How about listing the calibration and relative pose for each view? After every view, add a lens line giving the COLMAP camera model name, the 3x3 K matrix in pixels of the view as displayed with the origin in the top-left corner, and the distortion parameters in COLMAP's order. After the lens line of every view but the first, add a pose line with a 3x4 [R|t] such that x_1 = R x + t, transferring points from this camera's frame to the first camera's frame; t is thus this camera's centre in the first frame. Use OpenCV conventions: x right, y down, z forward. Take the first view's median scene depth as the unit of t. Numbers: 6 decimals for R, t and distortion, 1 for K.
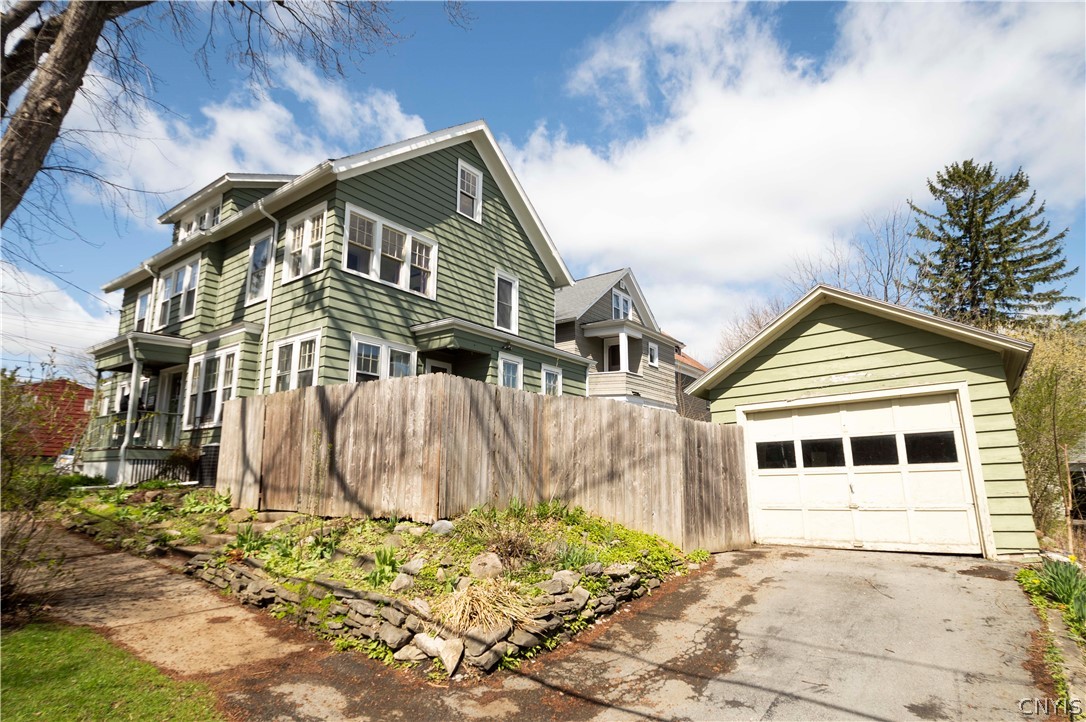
lens RADIAL K [[565.5, 0, 545.4], [0, 565.5, 361.1], [0, 0, 1]] dist [-0.006145, -0.004747]
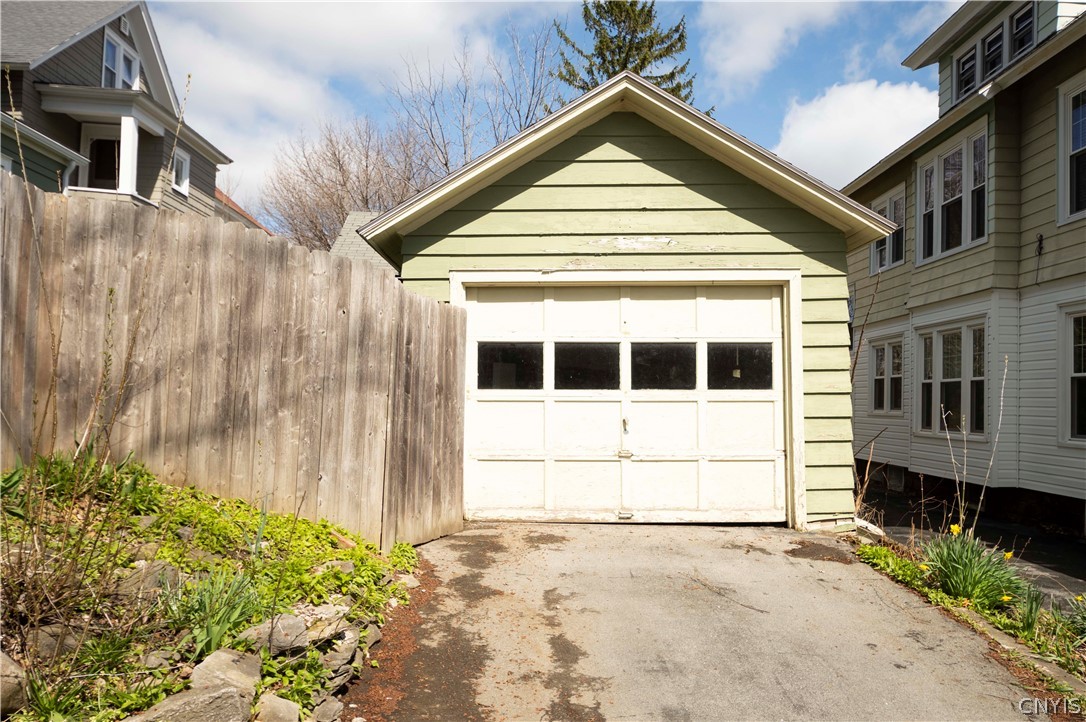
lens RADIAL K [[880.7, 0, 546.5], [0, 880.7, 363.2], [0, 0, 1]] dist [-0.008522, -0.009136]
pose [[0.794938, 0.046155, 0.604932, -0.097889], [-0.146467, 0.982209, 0.117531, 0.058802], [-0.588745, -0.182032, 0.787555, 0.305415]]
